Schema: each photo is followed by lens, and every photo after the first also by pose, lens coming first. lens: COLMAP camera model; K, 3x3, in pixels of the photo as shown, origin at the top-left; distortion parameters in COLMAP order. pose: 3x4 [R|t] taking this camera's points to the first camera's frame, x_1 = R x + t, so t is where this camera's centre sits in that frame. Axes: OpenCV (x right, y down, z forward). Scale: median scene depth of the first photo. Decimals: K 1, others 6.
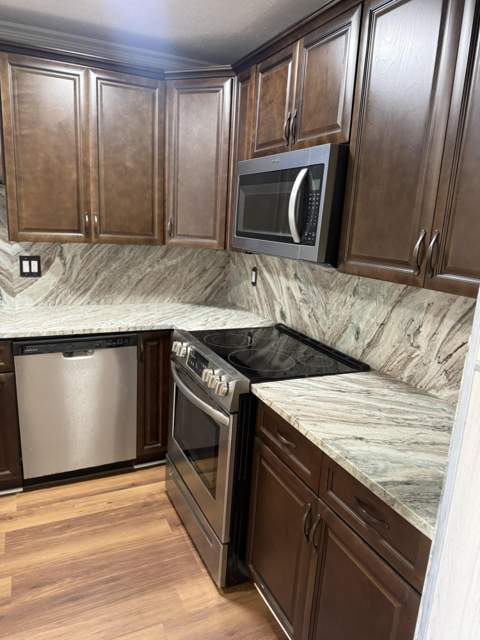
lens RADIAL K [[442.8, 0, 239.5], [0, 442.8, 319.6], [0, 0, 1]] dist [0.050546, -0.004657]
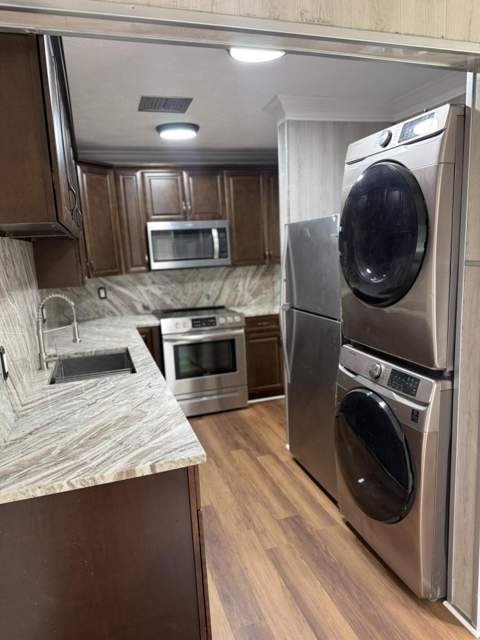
lens RADIAL K [[442.8, 0, 240.4], [0, 442.8, 322.4], [0, 0, 1]] dist [0.050546, -0.004657]
pose [[0.093901, -0.227639, 0.969207, -1.873752], [0.266092, 0.943832, 0.195898, -0.236130], [-0.959363, 0.239503, 0.149200, 0.499556]]
